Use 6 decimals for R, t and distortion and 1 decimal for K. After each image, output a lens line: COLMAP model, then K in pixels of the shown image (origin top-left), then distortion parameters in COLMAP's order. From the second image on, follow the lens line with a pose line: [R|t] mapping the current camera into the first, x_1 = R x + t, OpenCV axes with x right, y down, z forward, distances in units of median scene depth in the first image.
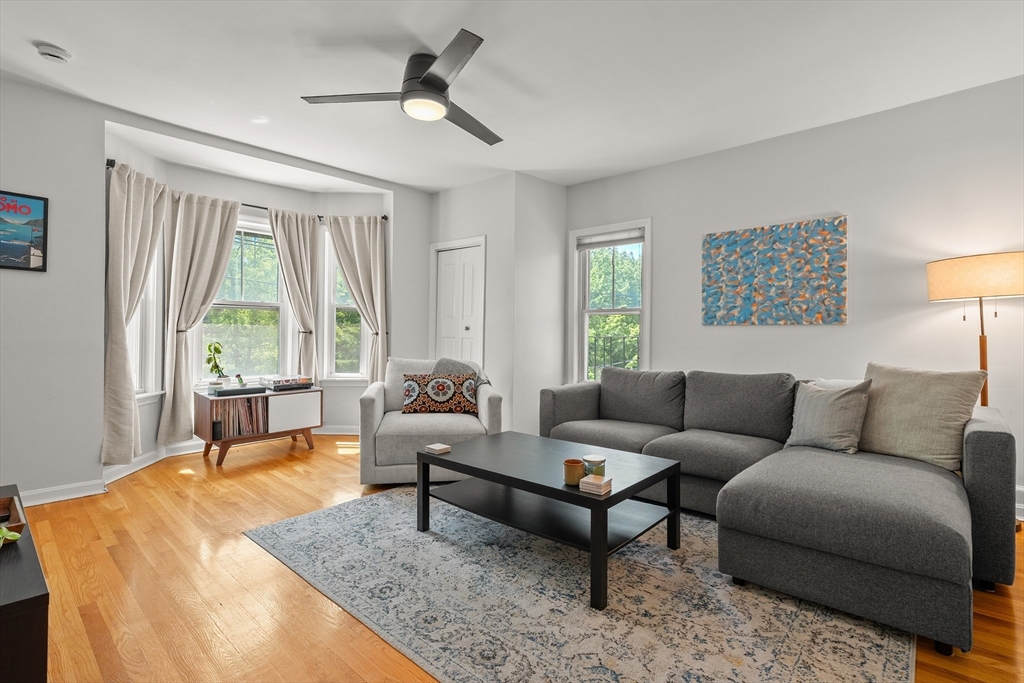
lens RADIAL K [[486.4, 0, 504.7], [0, 486.4, 335.8], [0, 0, 1]] dist [-0.002908, -0.000146]
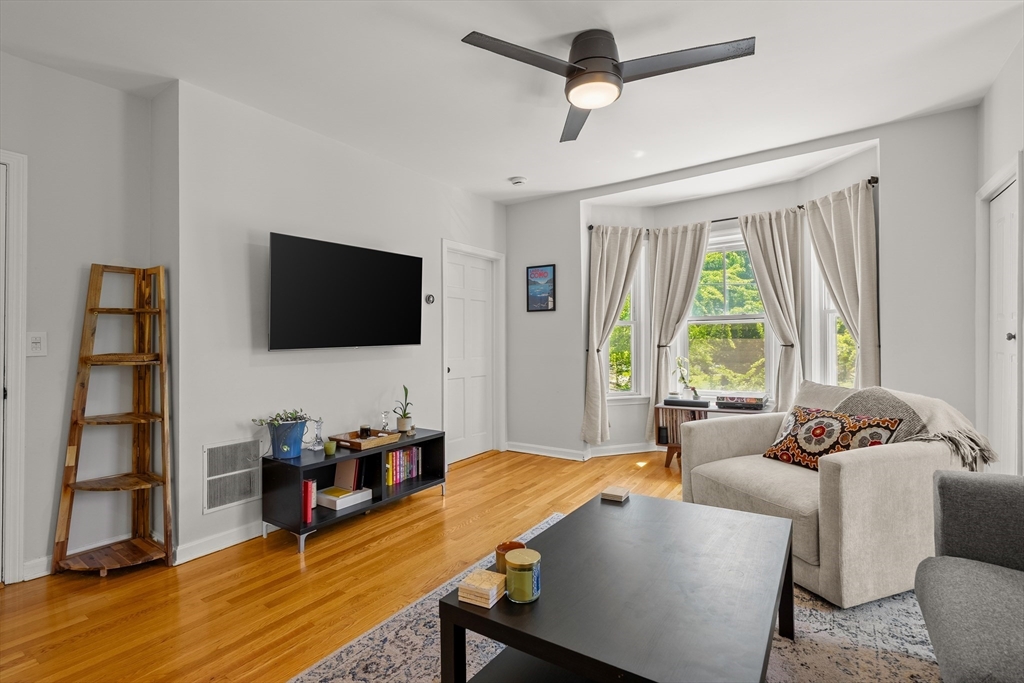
lens RADIAL K [[476.5, 0, 516.2], [0, 476.5, 339.1], [0, 0, 1]] dist [-0.001110, 0.000018]
pose [[0.150672, -0.017017, -0.988437, 0.451808], [0.010211, 0.999825, -0.015656, -0.012691], [0.988531, -0.007734, 0.150819, 0.506356]]
